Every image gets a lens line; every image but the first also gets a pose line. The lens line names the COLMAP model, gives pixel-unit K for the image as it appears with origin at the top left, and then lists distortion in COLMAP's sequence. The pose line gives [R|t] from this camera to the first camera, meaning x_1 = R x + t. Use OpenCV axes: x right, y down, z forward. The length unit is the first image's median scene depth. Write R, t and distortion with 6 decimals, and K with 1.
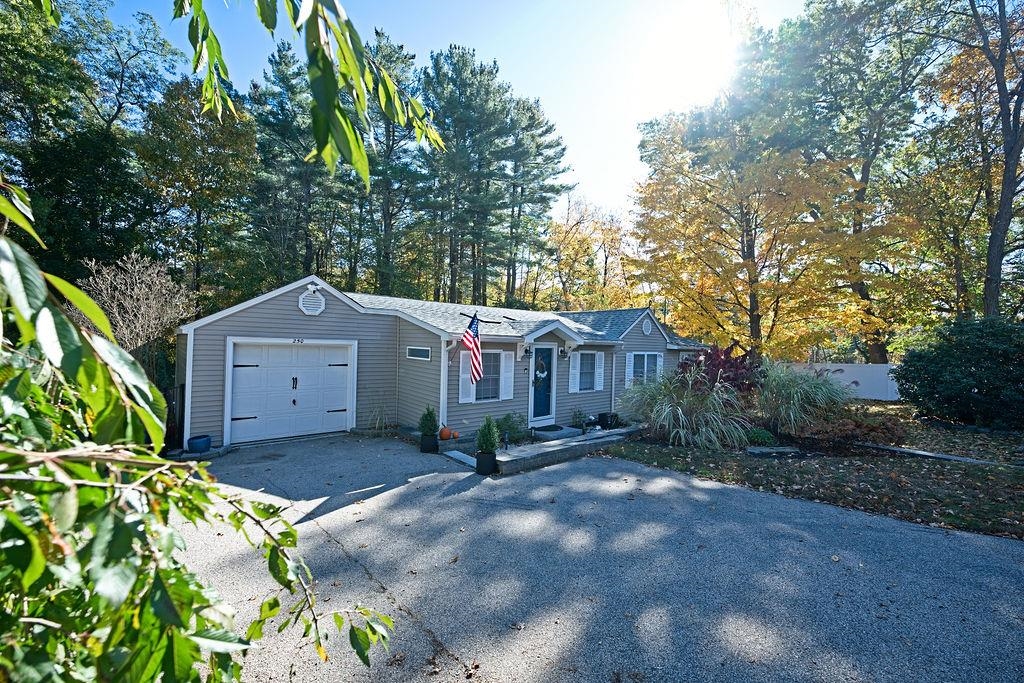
lens RADIAL K [[406.4, 0, 512.0], [0, 406.4, 341.5], [0, 0, 1]] dist [-0.000578, 0.000137]
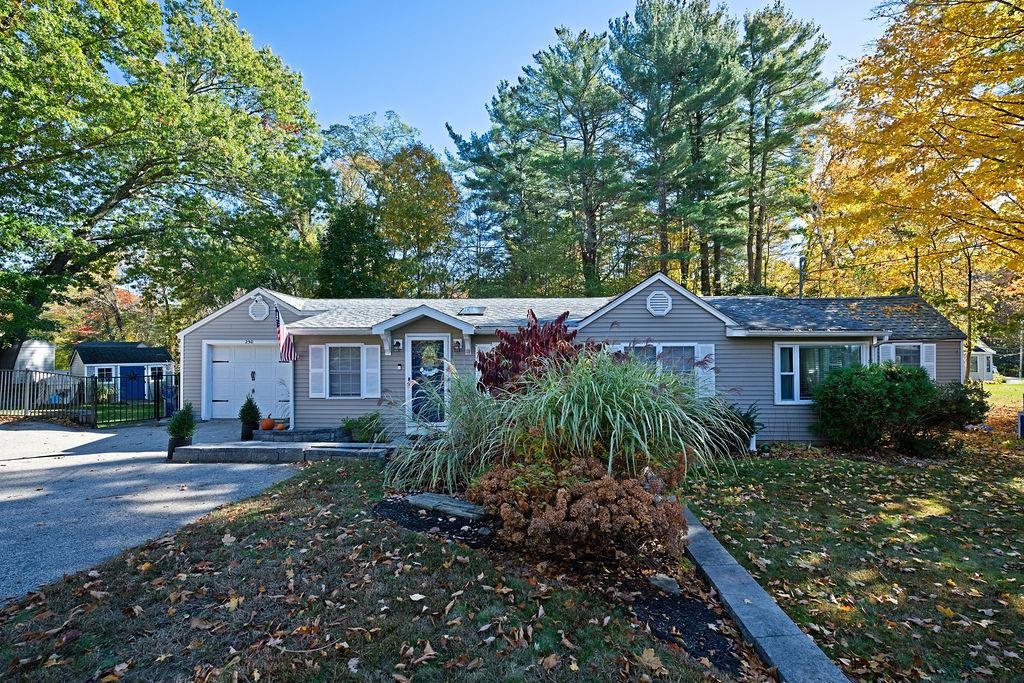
lens RADIAL K [[430.8, 0, 512.0], [0, 430.8, 341.5], [0, 0, 1]] dist [0.002810, 0.000220]
pose [[0.746380, -0.040721, -0.664274, 0.866348], [0.031115, 0.999170, -0.026291, 0.052633], [0.664793, -0.001046, 0.747027, 0.500102]]
